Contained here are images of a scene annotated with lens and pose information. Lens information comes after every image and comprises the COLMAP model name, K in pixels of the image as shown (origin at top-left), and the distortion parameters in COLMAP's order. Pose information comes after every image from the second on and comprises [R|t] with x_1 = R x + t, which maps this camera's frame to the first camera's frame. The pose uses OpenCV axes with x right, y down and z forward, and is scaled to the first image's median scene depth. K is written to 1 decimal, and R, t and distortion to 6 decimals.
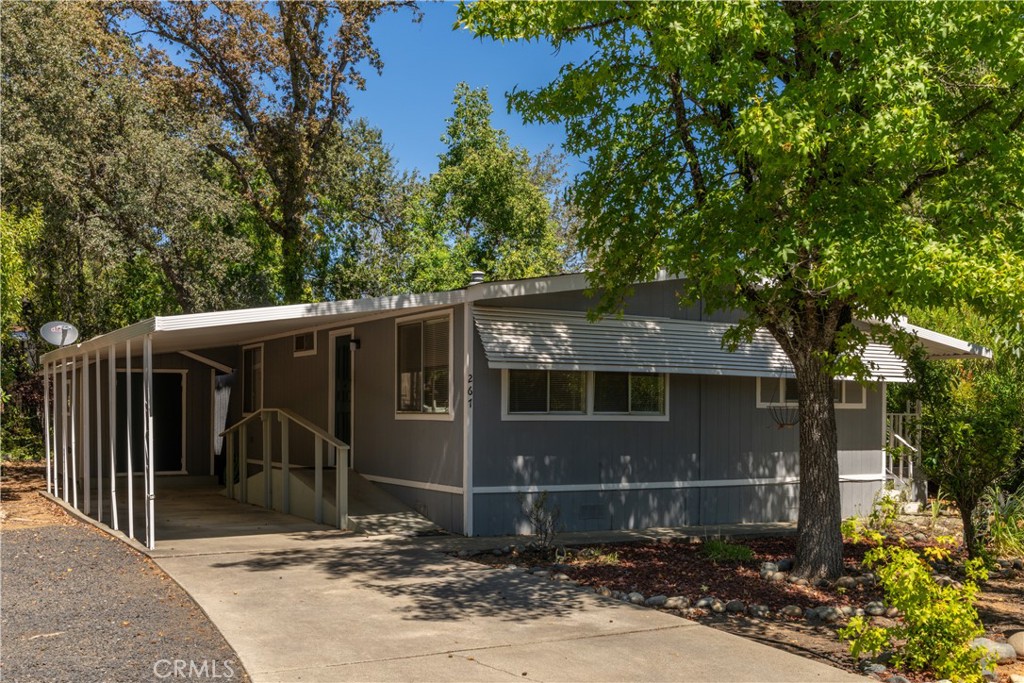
lens RADIAL K [[1066.3, 0, 510.1], [0, 1066.3, 415.9], [0, 0, 1]] dist [0.002731, 0.022810]
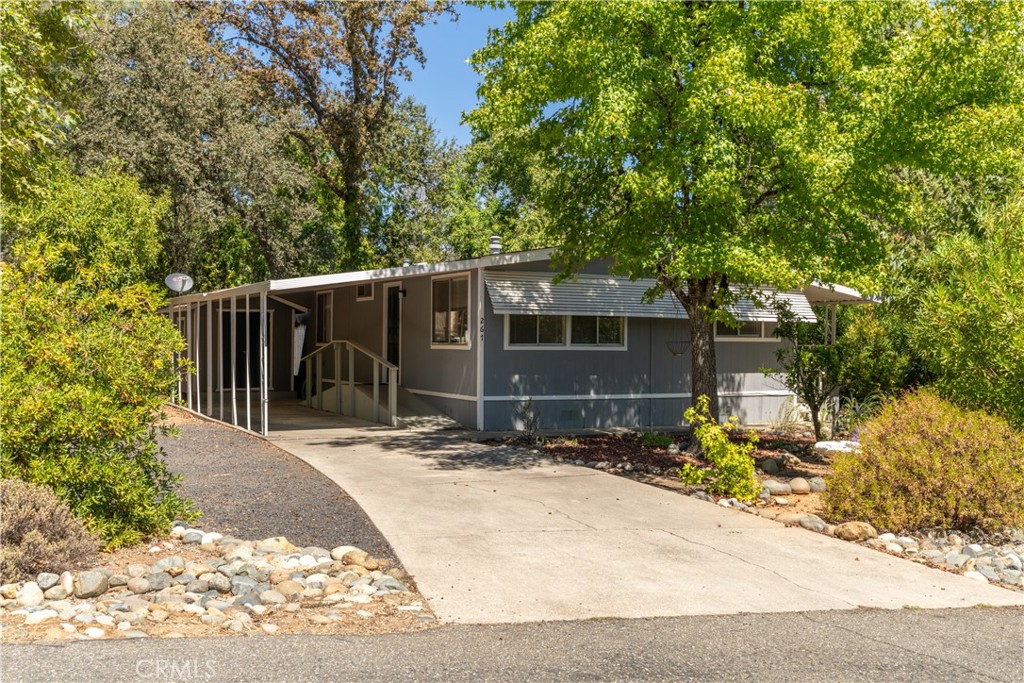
lens RADIAL K [[1014.7, 0, 512.0], [0, 1014.7, 341.5], [0, 0, 1]] dist [0.008889, 0.001974]
pose [[0.999307, 0.003357, -0.037063, 0.049112], [-0.003458, 0.999990, -0.002661, -0.003043], [0.037054, 0.002787, 0.999309, -0.331793]]
